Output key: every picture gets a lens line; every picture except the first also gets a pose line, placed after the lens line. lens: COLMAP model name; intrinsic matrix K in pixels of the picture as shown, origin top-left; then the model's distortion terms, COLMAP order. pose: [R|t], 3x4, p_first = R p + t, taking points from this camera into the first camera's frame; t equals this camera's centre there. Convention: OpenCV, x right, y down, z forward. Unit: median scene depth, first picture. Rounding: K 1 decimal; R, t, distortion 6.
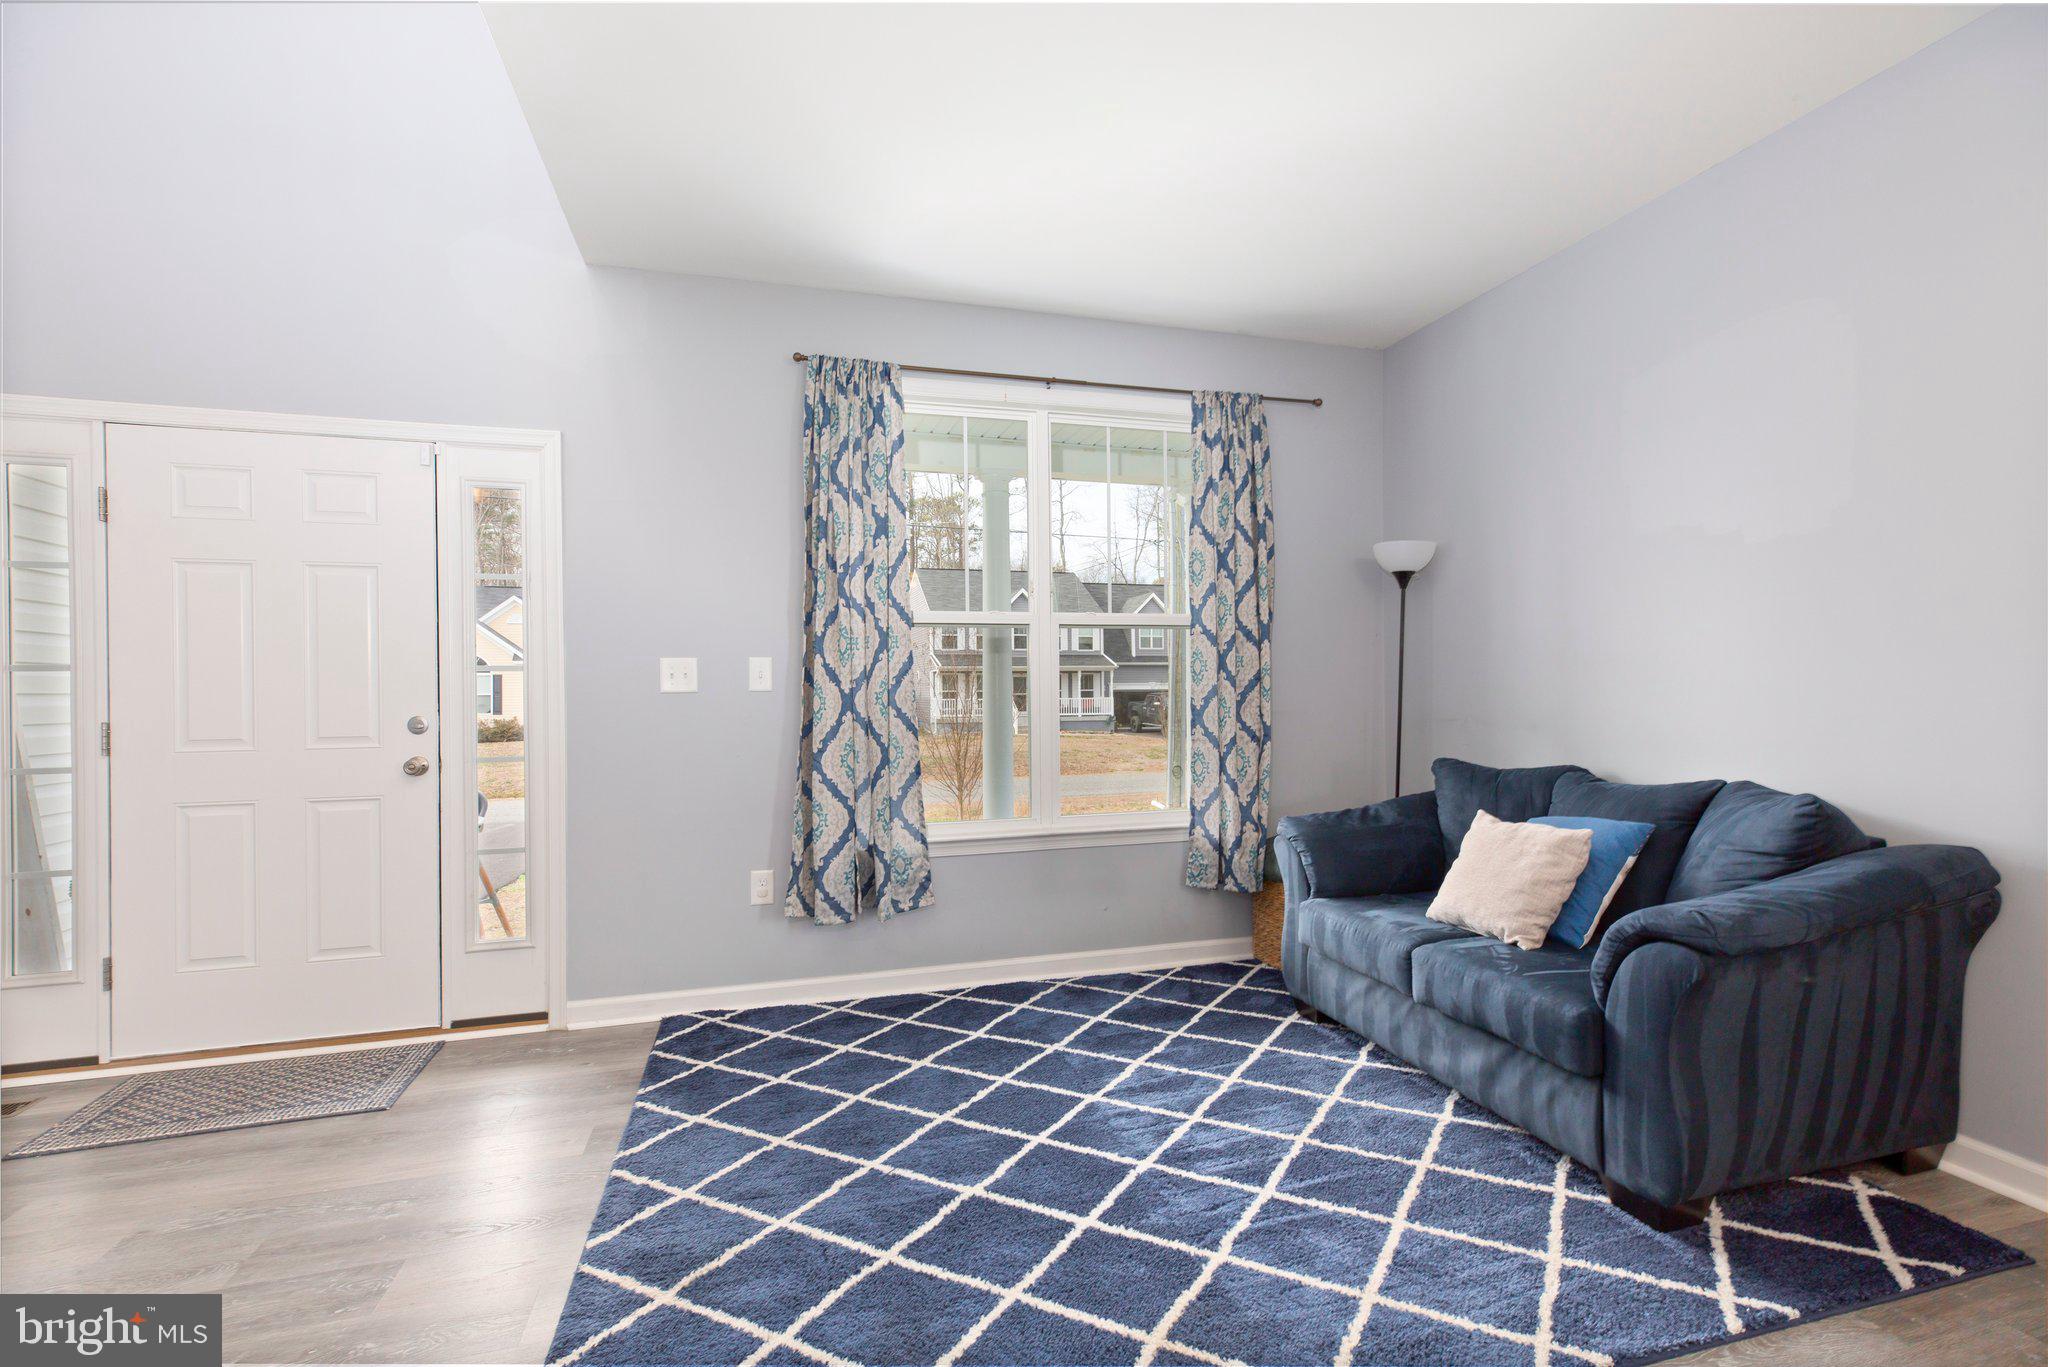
lens RADIAL K [[906.8, 0, 1023.6], [0, 906.8, 690.1], [0, 0, 1]] dist [0.003874, 0.000500]
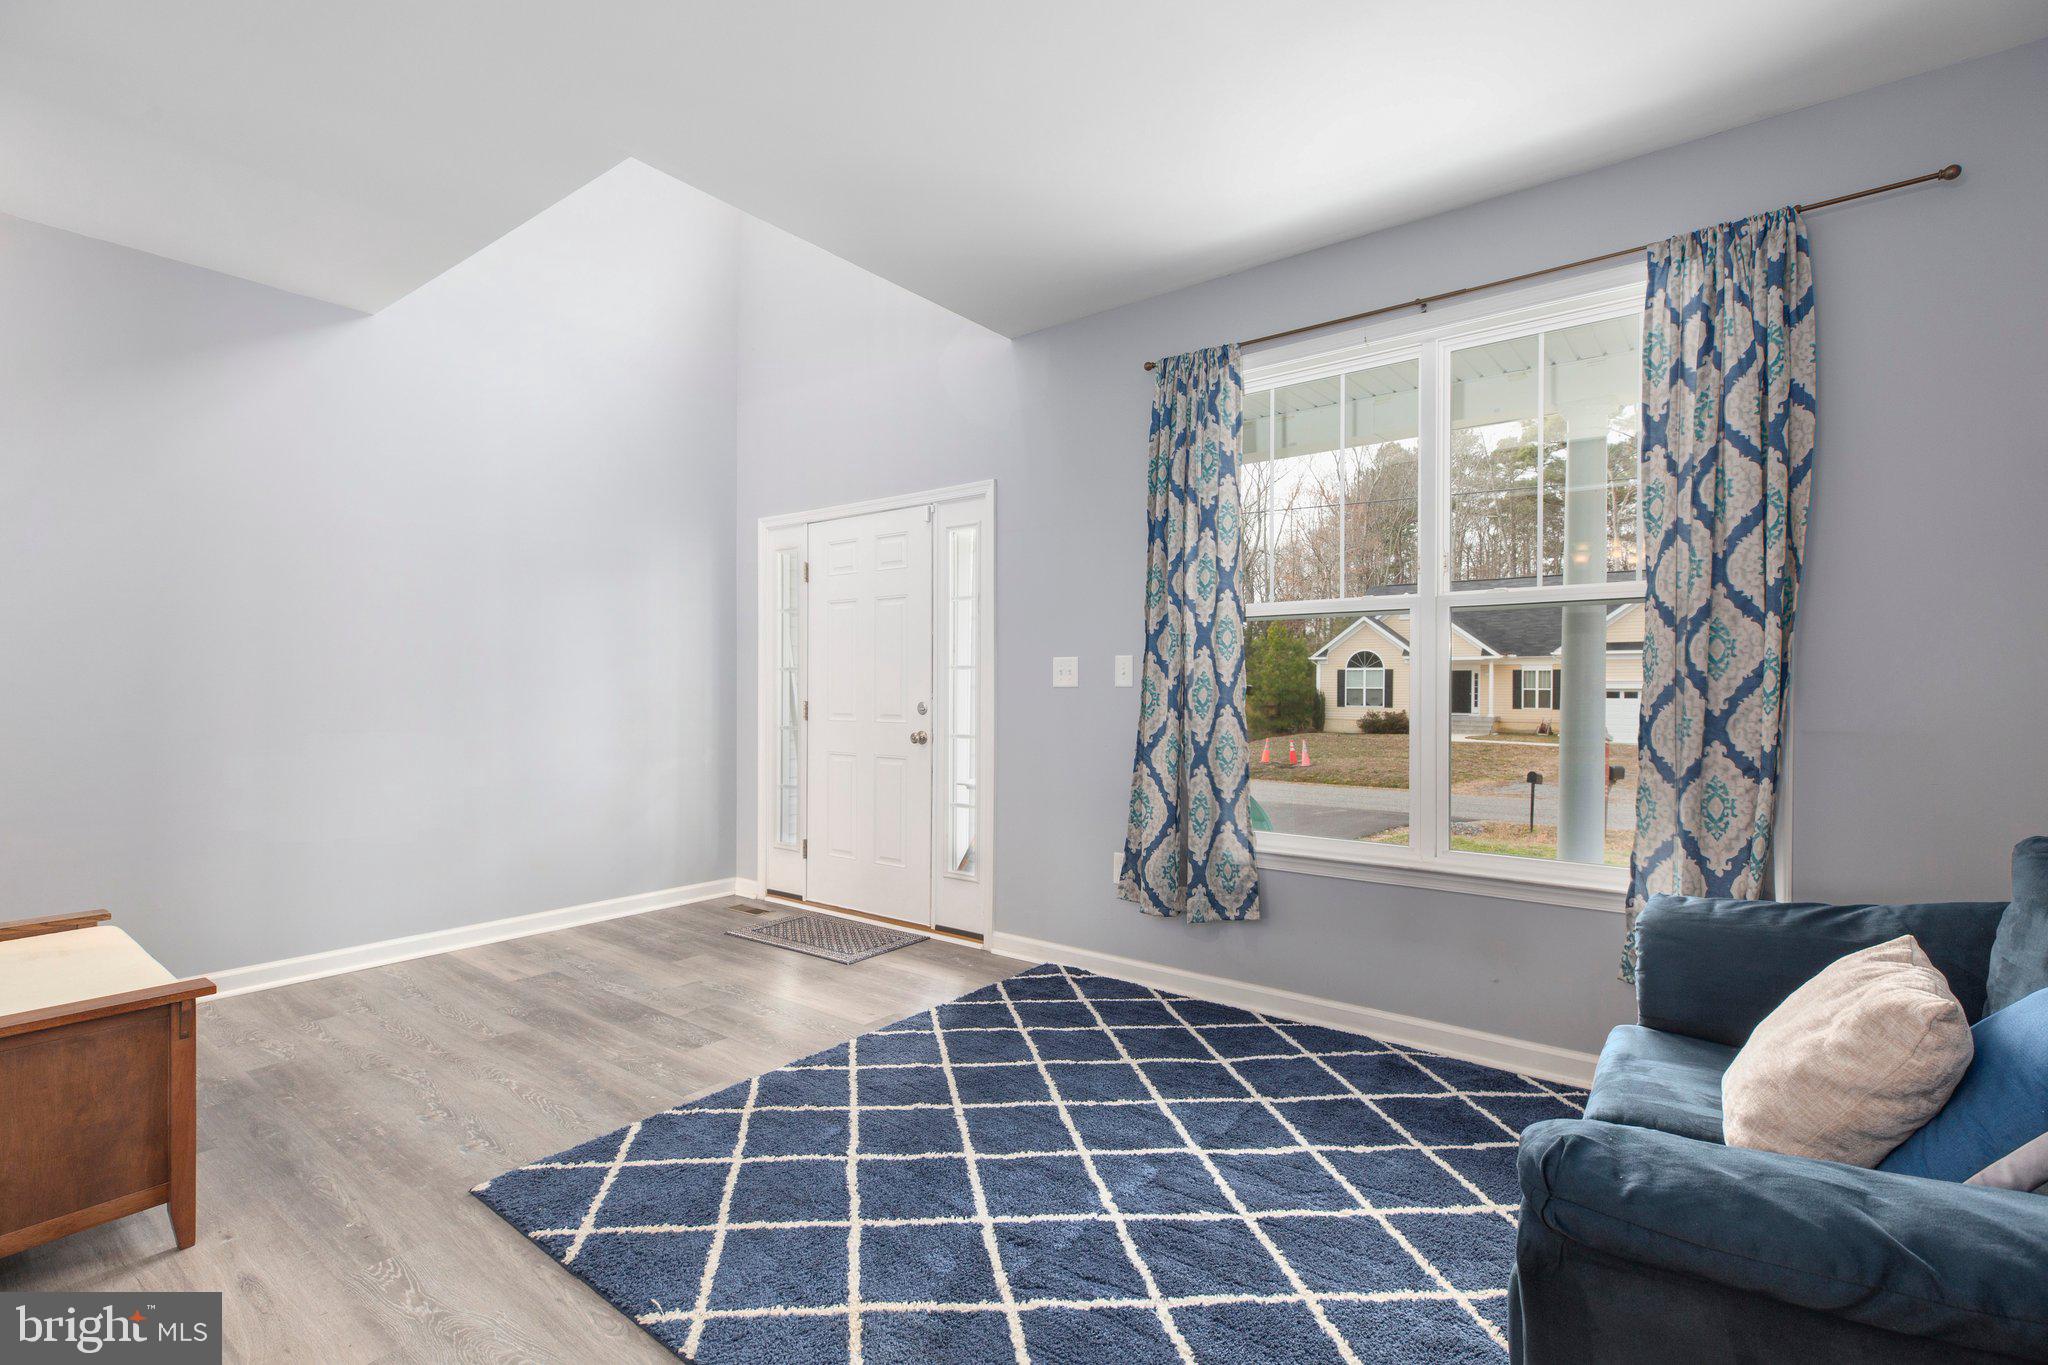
lens RADIAL K [[939.1, 0, 1027.5], [0, 939.1, 691.6], [0, 0, 1]] dist [0.004492, 0.000501]
pose [[0.592783, 0.014943, -0.805224, 0.544052], [-0.008902, 0.999888, 0.012002, -0.005513], [0.805313, 0.000053, 0.592850, 0.249502]]
